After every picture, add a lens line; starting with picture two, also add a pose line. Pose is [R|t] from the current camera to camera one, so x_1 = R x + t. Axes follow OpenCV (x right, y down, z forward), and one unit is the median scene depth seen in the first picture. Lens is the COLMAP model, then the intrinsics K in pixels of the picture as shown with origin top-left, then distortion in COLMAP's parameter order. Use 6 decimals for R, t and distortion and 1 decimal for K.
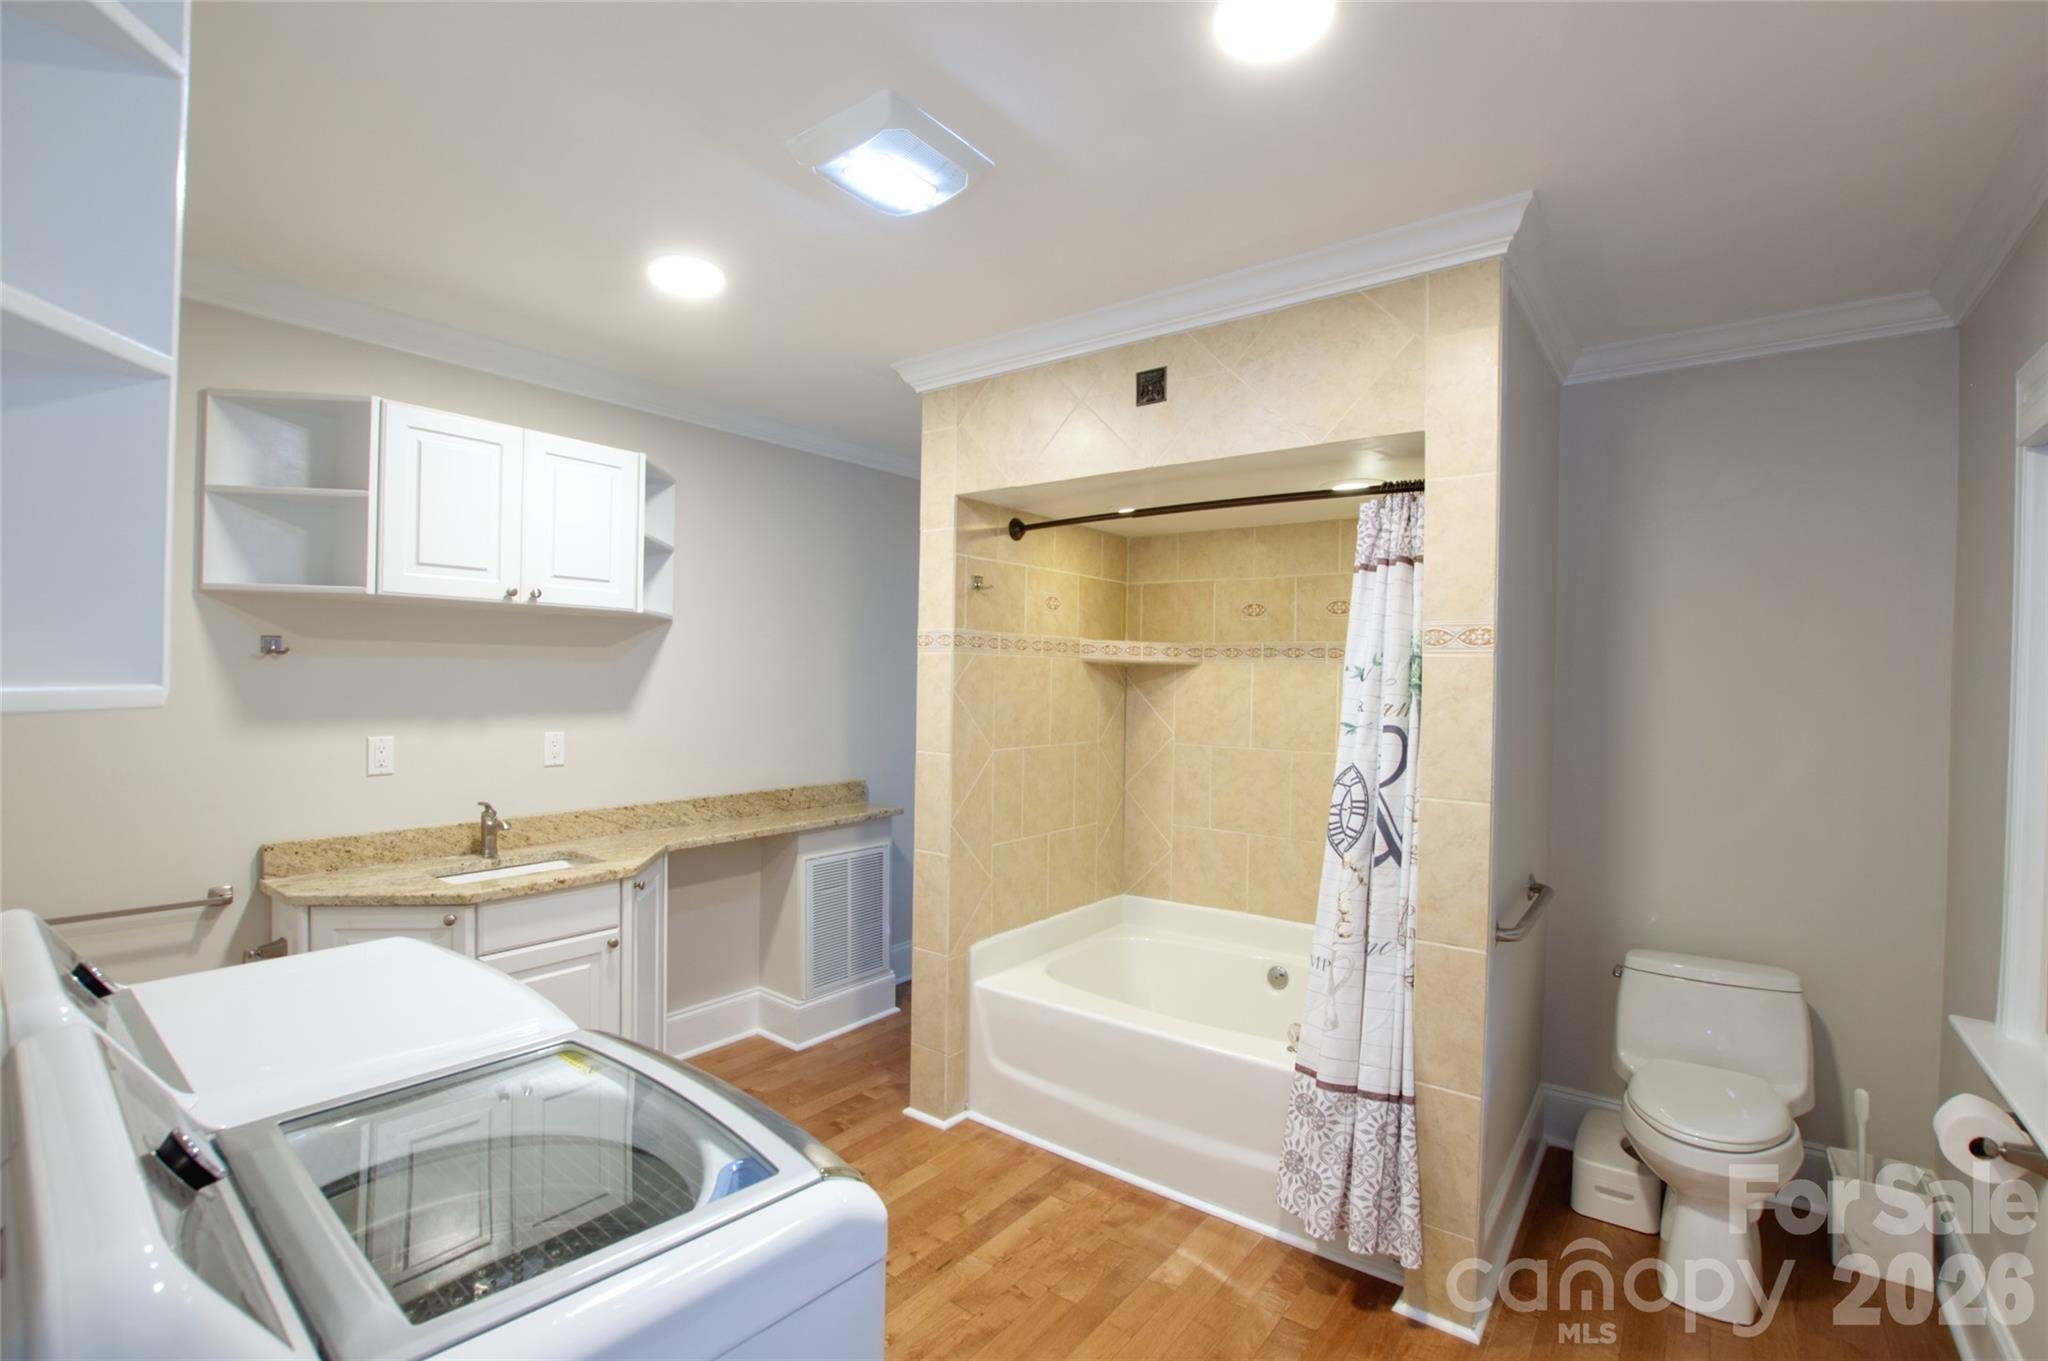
lens RADIAL K [[910.0, 0, 1024.0], [0, 910.0, 680.5], [0, 0, 1]] dist [-0.025451, 0.001253]
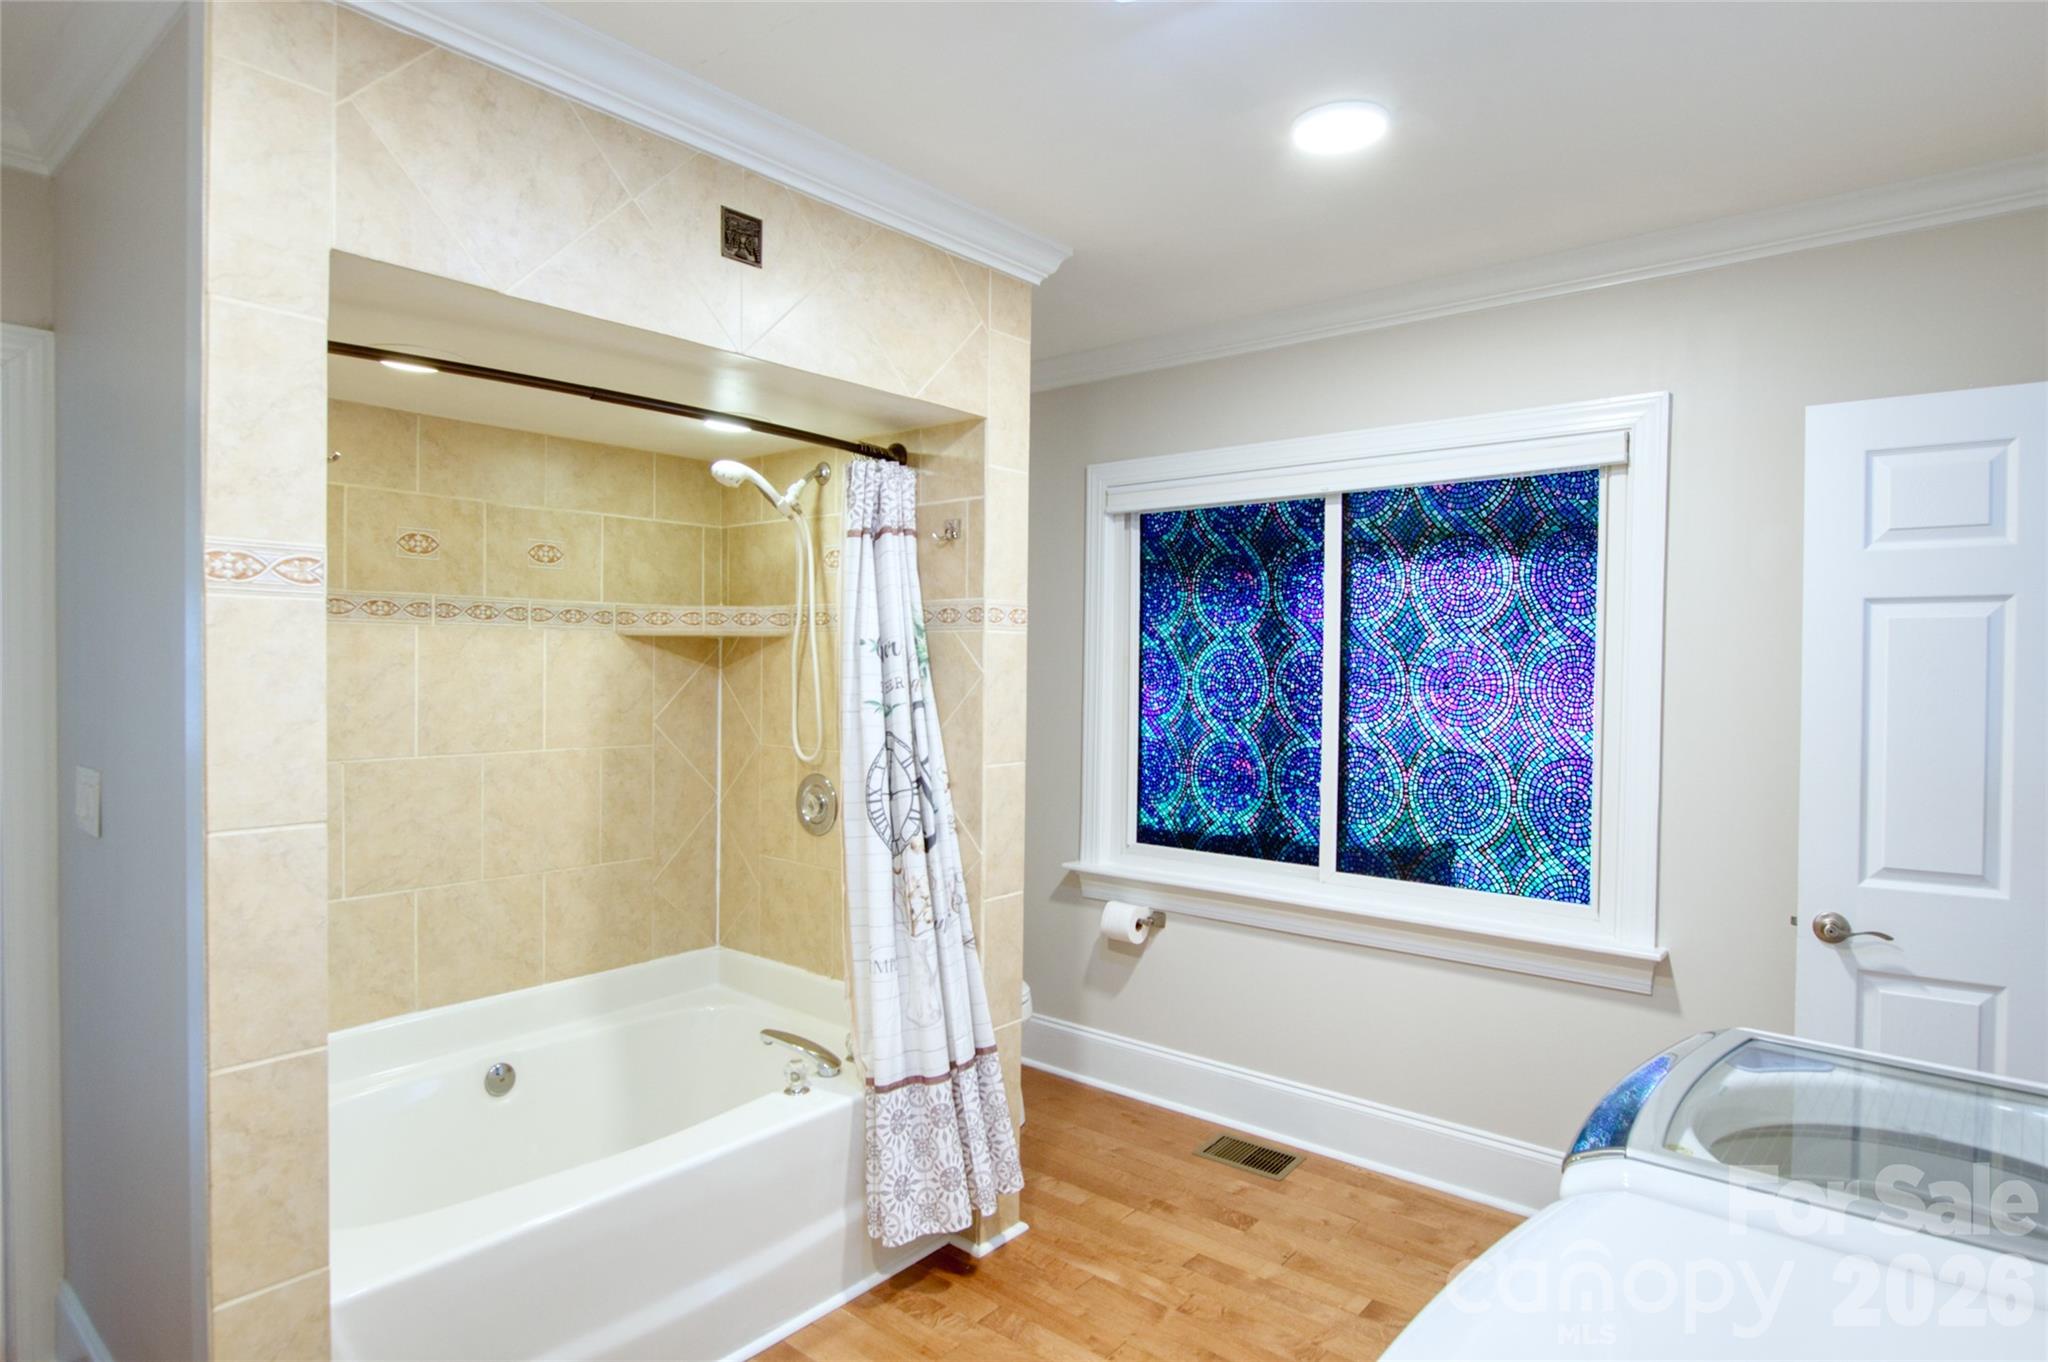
lens RADIAL K [[1121.8, 0, 1024.0], [0, 1121.8, 681.0], [0, 0, 1]] dist [-0.030663, 0.000053]
pose [[0.049792, -0.033447, 0.998199, -0.596630], [-0.004830, 0.999419, 0.033729, -0.009875], [-0.998748, -0.006501, 0.049602, 0.613524]]
